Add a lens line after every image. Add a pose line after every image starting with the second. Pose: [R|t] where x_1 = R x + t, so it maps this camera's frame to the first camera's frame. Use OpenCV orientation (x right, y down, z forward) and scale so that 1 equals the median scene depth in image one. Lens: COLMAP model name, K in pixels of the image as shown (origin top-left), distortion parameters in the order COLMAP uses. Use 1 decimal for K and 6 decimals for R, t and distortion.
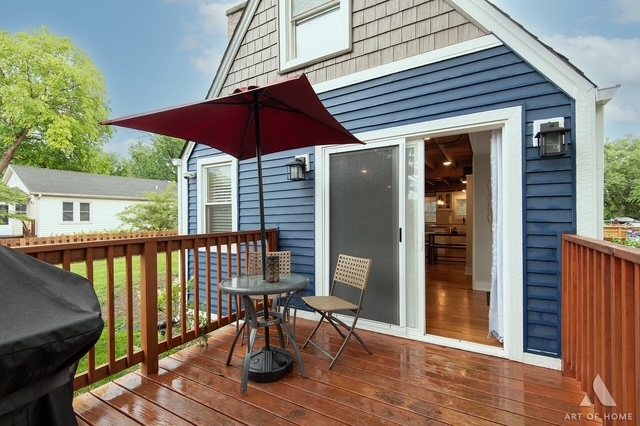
lens RADIAL K [[287.6, 0, 320.8], [0, 287.6, 214.3], [0, 0, 1]] dist [0.003590, -0.000309]
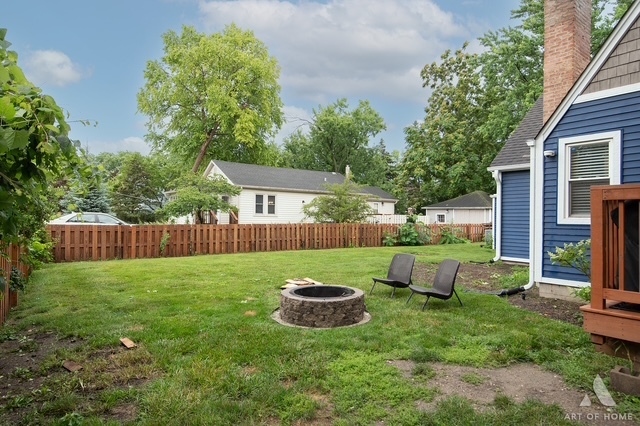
lens RADIAL K [[381.5, 0, 319.9], [0, 381.5, 214.6], [0, 0, 1]] dist [0.005895, 0.000475]
pose [[0.924269, 0.014390, -0.381470, -0.165294], [-0.015827, 0.999875, -0.000630, 0.025108], [0.381413, 0.006620, 0.924381, -0.155403]]
